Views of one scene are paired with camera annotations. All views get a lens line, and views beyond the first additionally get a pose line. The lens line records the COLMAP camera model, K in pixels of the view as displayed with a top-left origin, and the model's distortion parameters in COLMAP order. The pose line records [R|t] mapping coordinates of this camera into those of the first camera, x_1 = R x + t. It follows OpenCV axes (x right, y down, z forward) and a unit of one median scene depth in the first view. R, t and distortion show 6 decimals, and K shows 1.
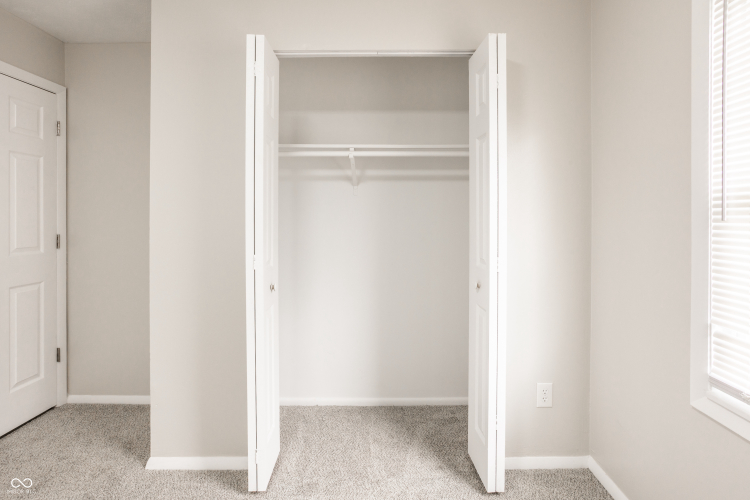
lens RADIAL K [[398.9, 0, 375.0], [0, 398.9, 224.9], [0, 0, 1]] dist [-0.056381, 0.033497]
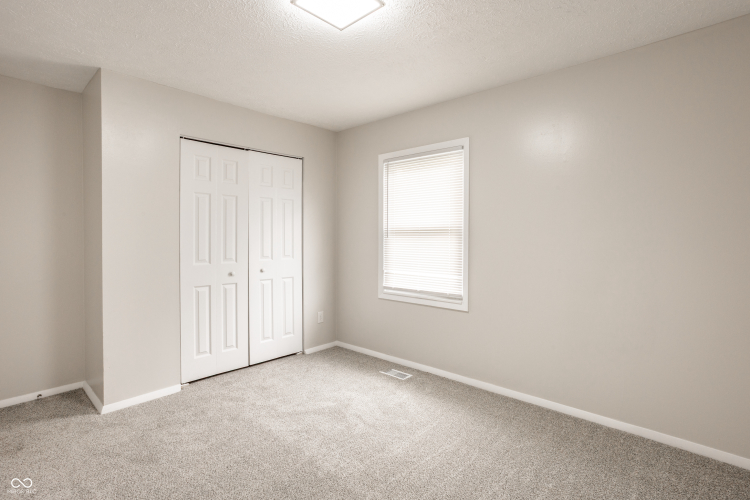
lens RADIAL K [[378.1, 0, 387.4], [0, 378.1, 252.8], [0, 0, 1]] dist [0.000514, 0.027748]
pose [[0.654004, -0.032727, 0.755783, -1.420688], [0.008530, 0.999319, 0.035891, 0.002759], [-0.756443, -0.017027, 0.653838, -1.021479]]
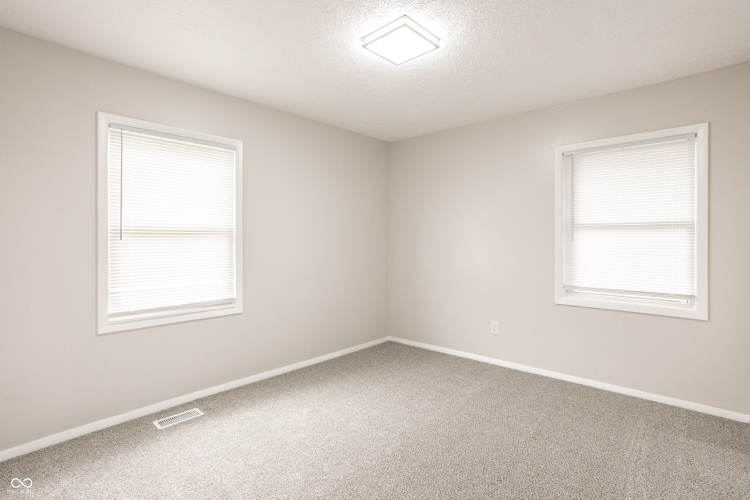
lens RADIAL K [[369.5, 0, 376.7], [0, 369.5, 239.9], [0, 0, 1]] dist [-0.042625, 0.025264]
pose [[-0.751655, -0.005372, 0.659534, -1.479386], [0.005542, 0.999880, 0.014461, -0.030527], [-0.659533, 0.014525, -0.751536, 1.479696]]
